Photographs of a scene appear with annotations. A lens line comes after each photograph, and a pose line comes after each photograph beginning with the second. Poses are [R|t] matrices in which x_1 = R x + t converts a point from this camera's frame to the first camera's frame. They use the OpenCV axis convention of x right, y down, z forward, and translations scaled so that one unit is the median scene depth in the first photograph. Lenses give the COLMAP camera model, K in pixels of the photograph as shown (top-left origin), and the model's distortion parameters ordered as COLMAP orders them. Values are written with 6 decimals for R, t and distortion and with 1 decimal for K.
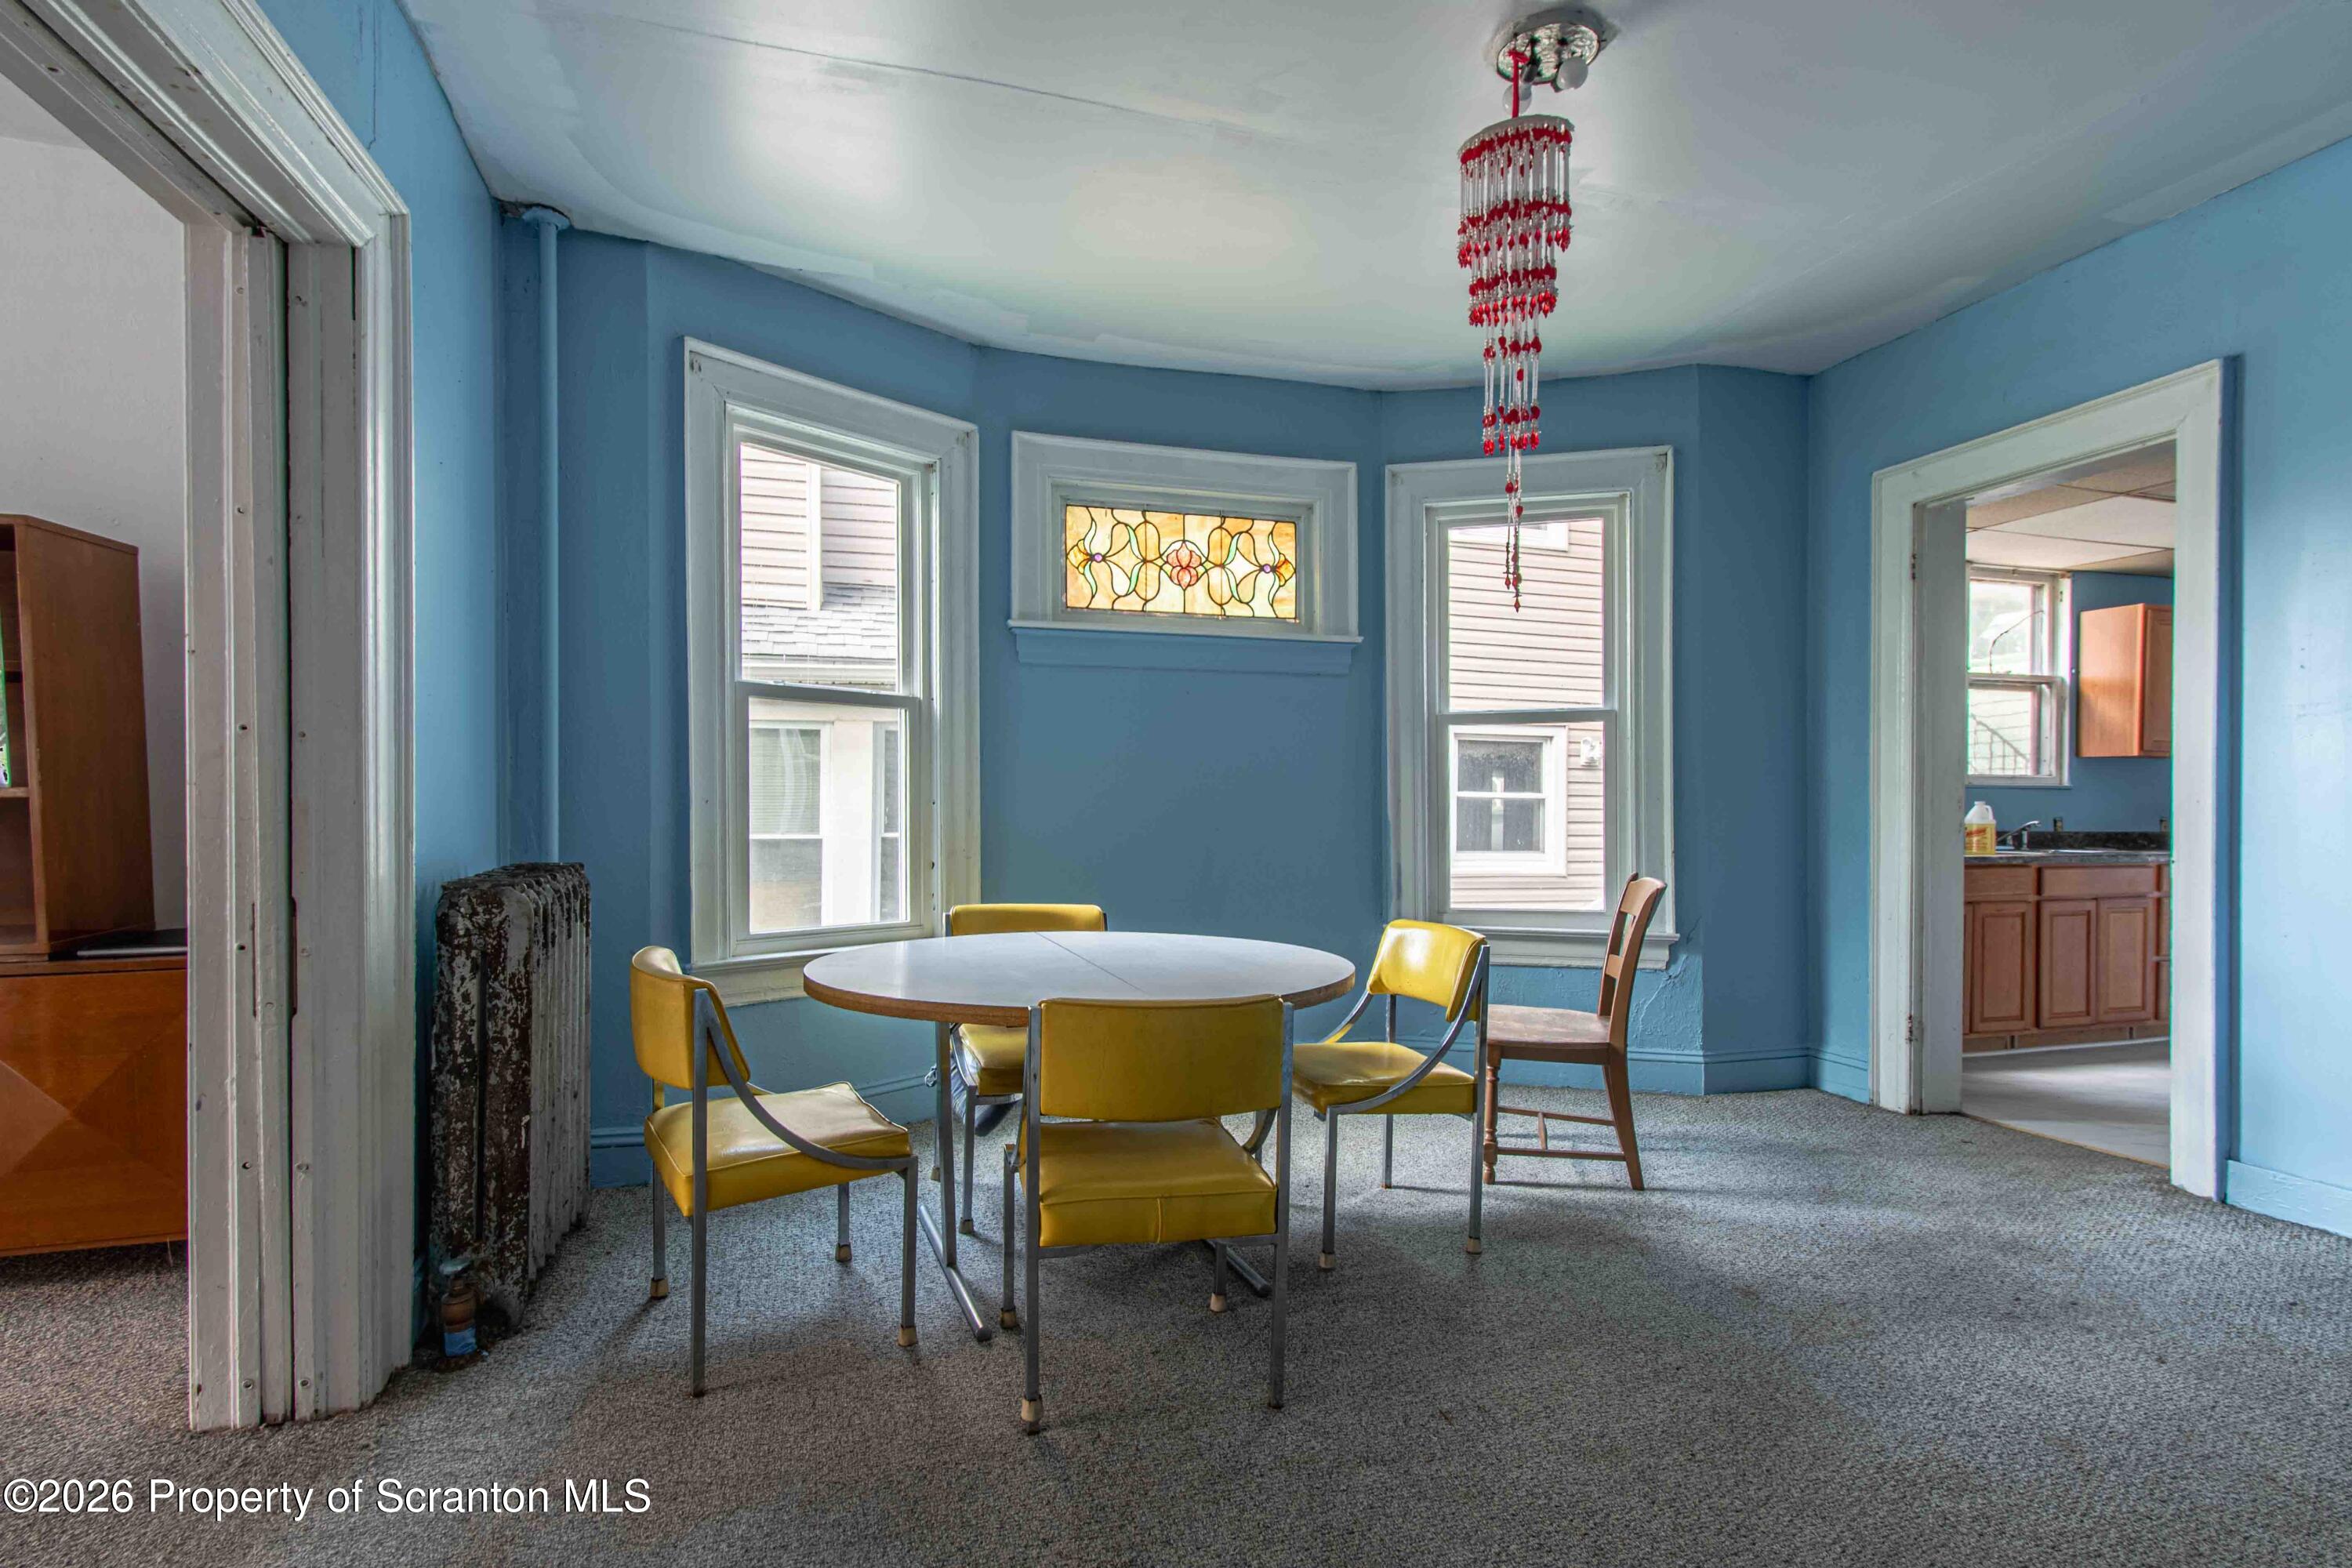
lens RADIAL K [[1101.4, 0, 1179.1], [0, 1101.4, 823.0], [0, 0, 1]] dist [0.001893, -0.001109]
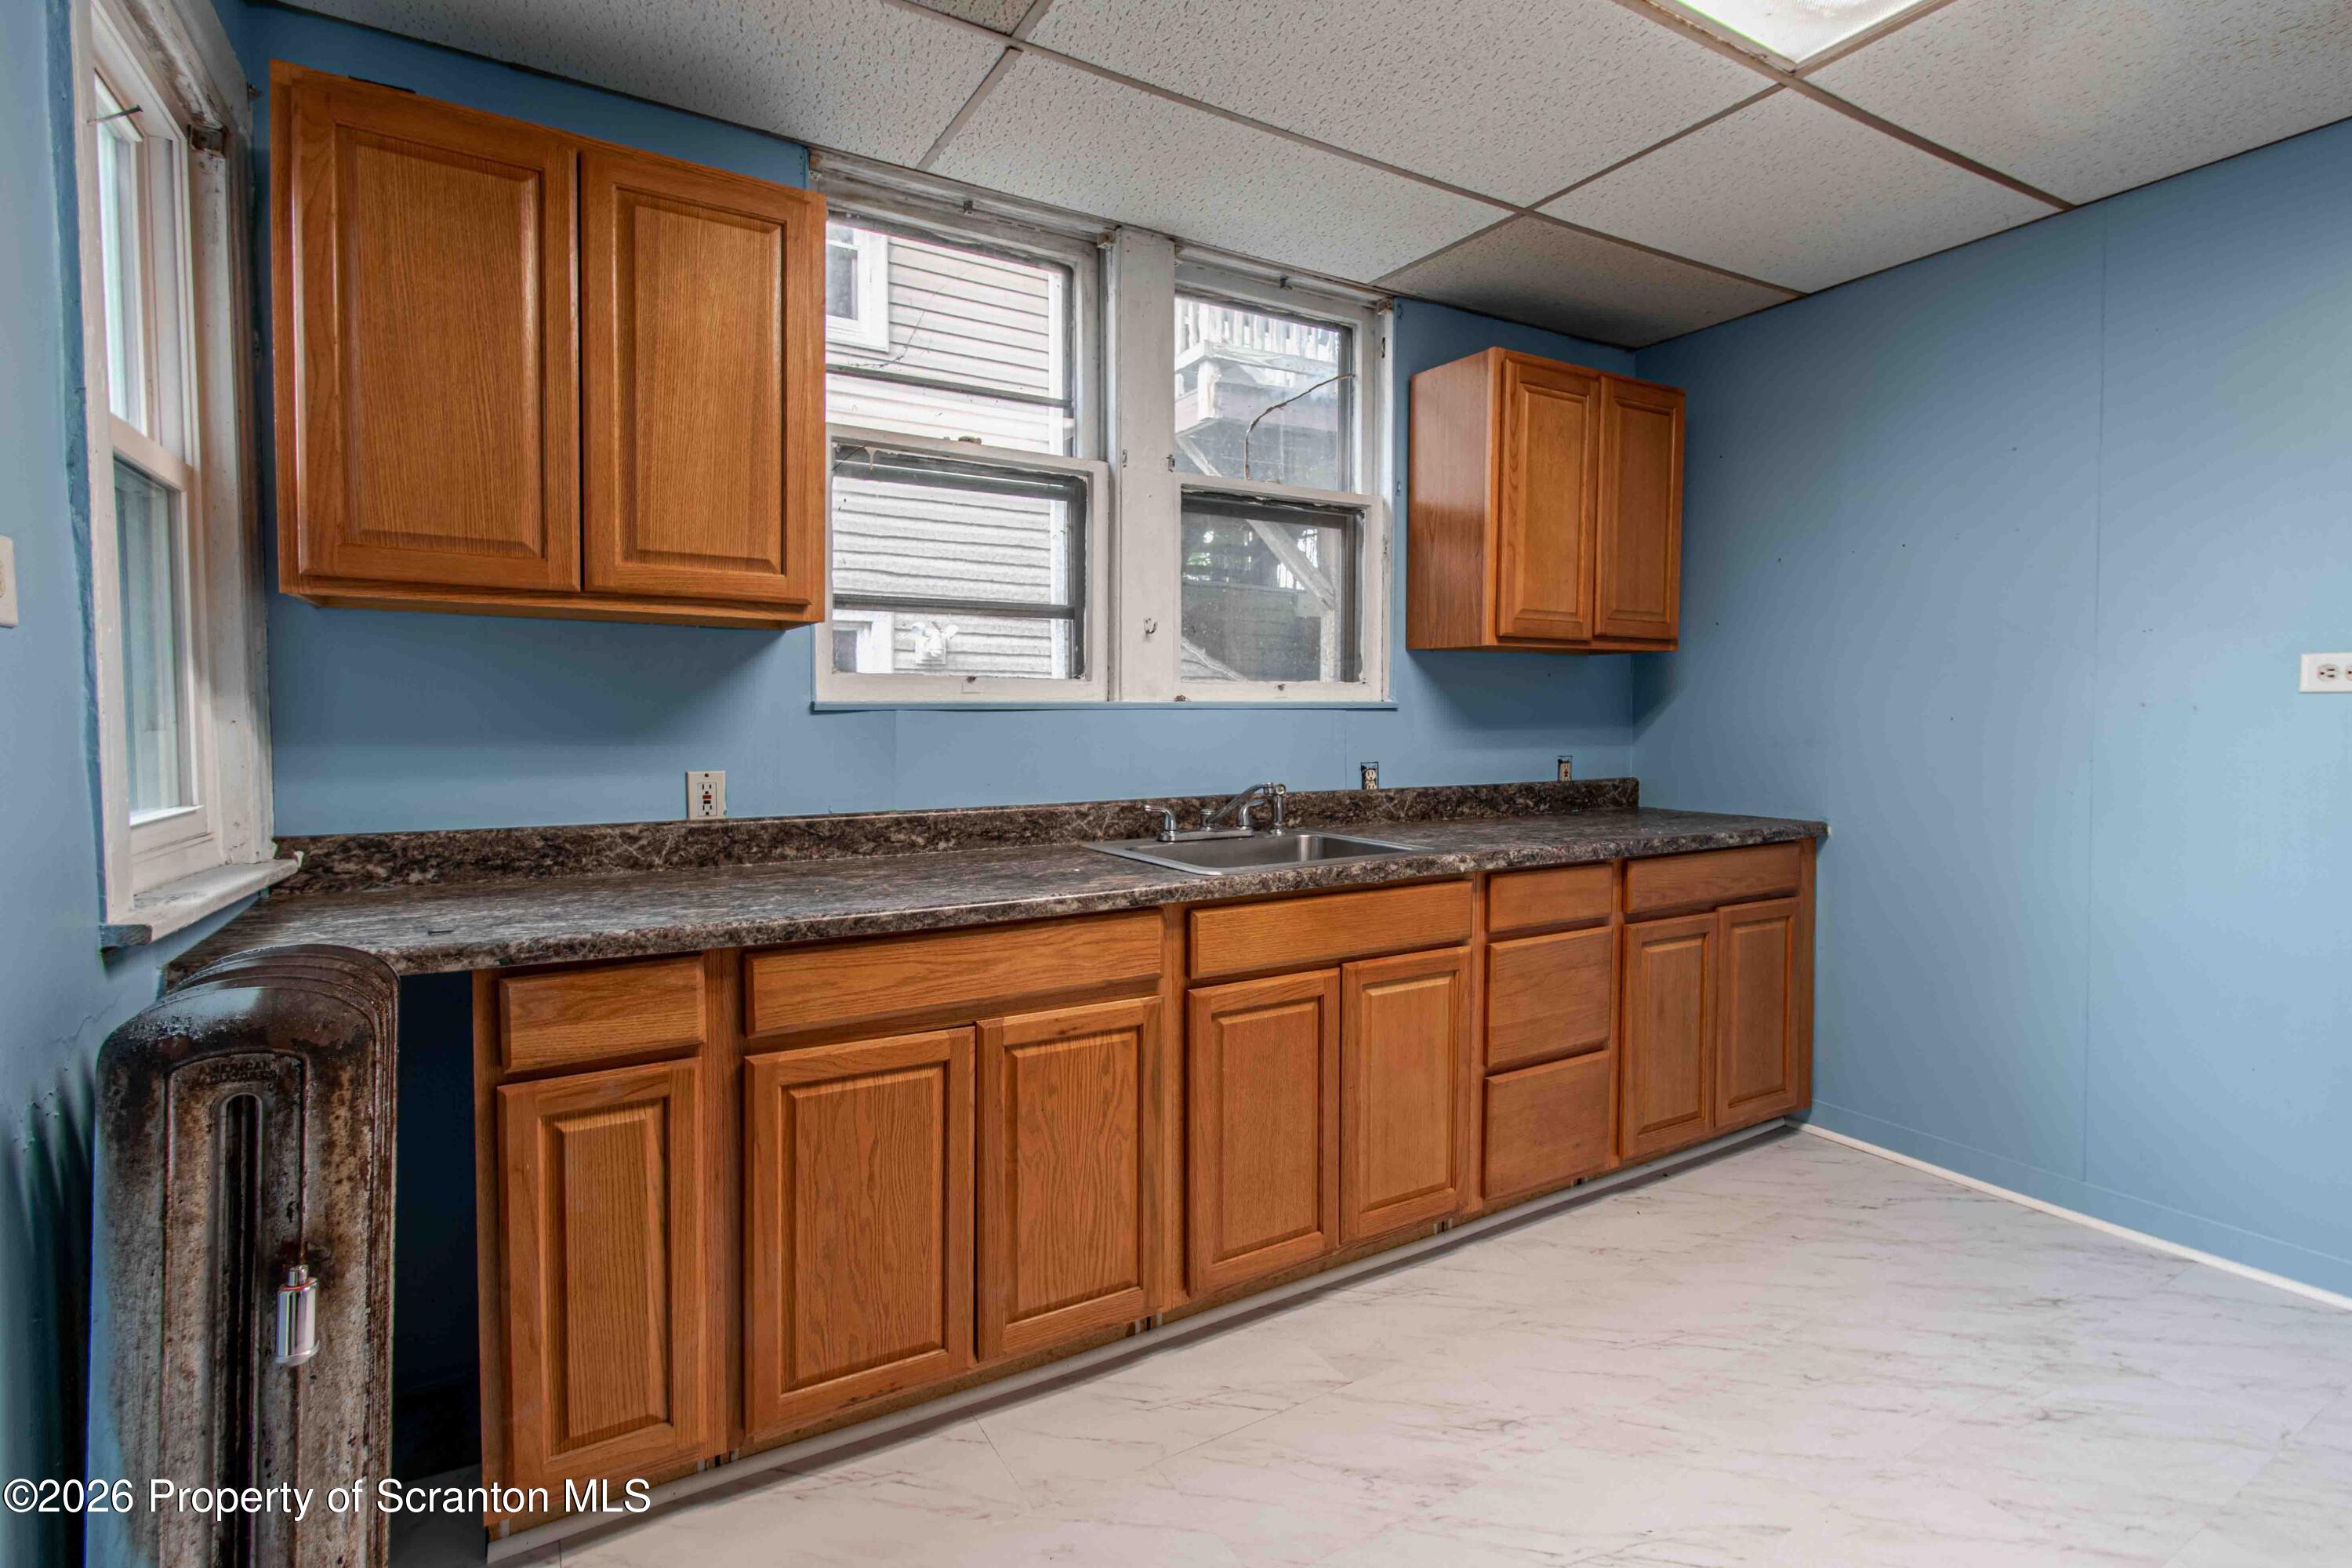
lens RADIAL K [[1101.4, 0, 1142.8], [0, 1101.4, 745.0], [0, 0, 1]] dist [0.001893, -0.001109]
pose [[0.978099, -0.008506, 0.207964, 0.618544], [0.008227, 0.999964, 0.002209, -0.018809], [-0.207975, -0.000450, 0.978134, 0.545051]]
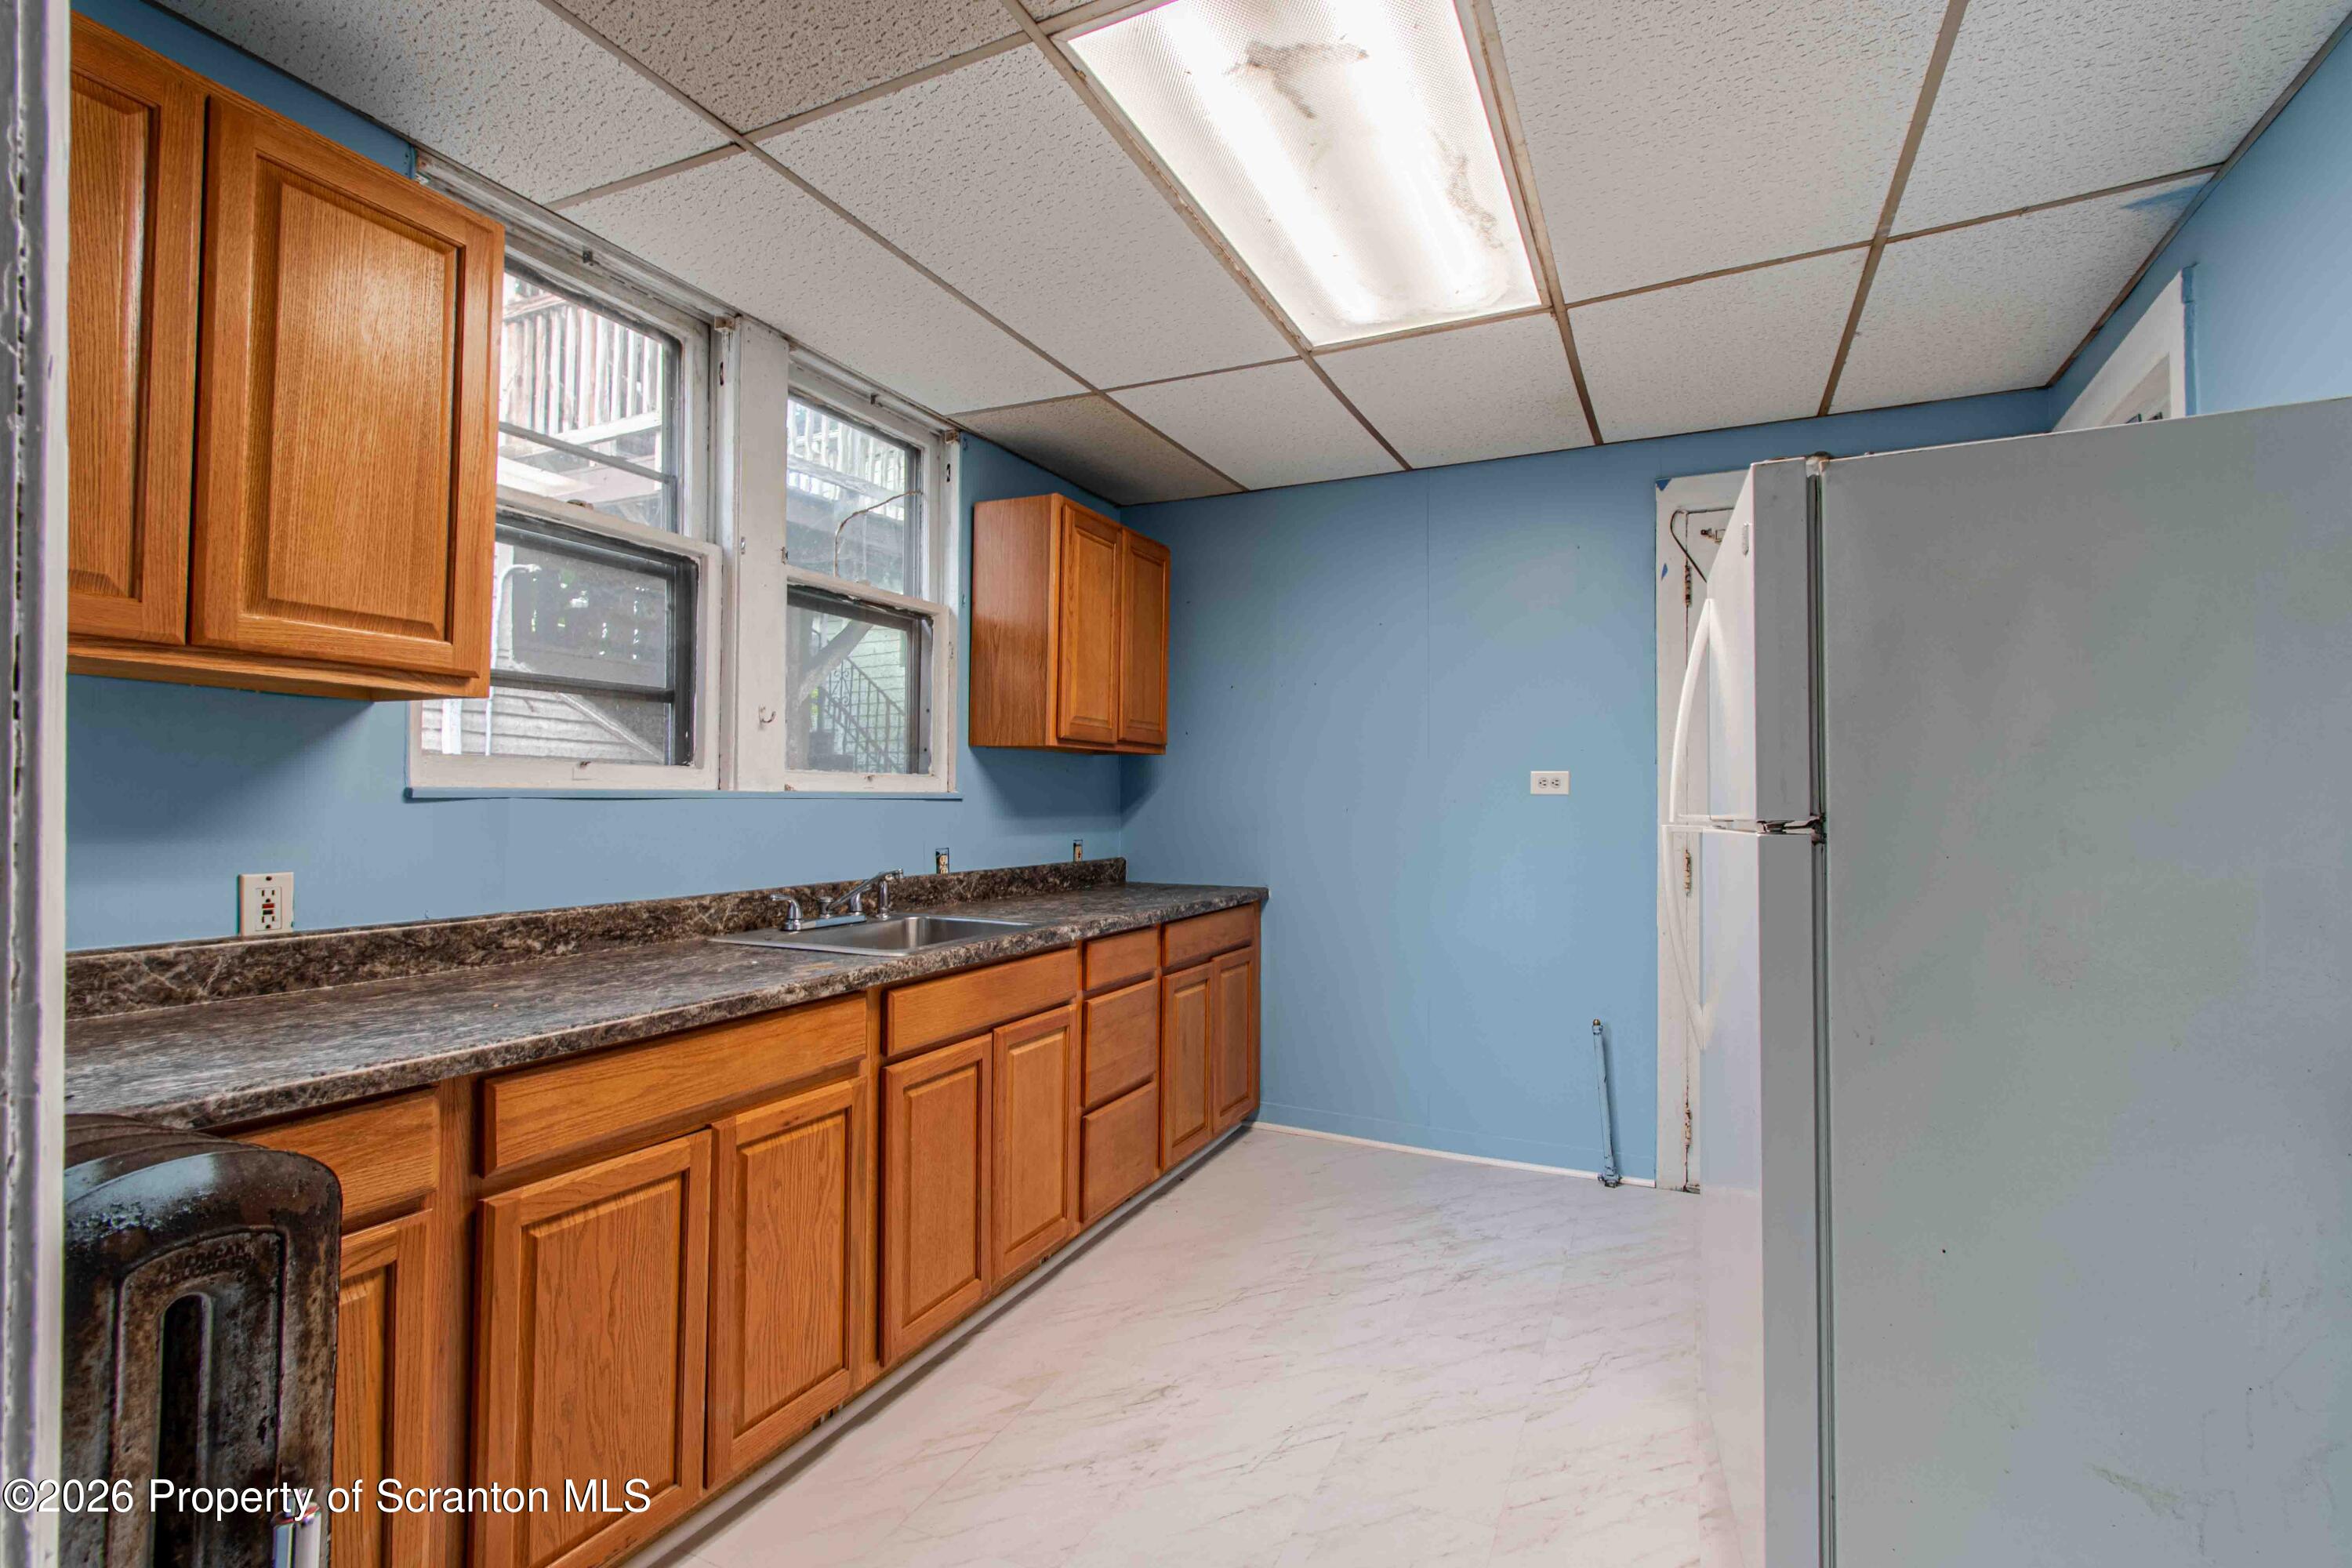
lens RADIAL K [[1101.4, 0, 1156.0], [0, 1101.4, 776.2], [0, 0, 1]] dist [0.001893, -0.001109]
pose [[0.687217, 0.019715, 0.726184, 0.488488], [0.014443, 0.999063, -0.040791, -0.021155], [-0.726308, 0.038521, 0.686289, 0.564059]]
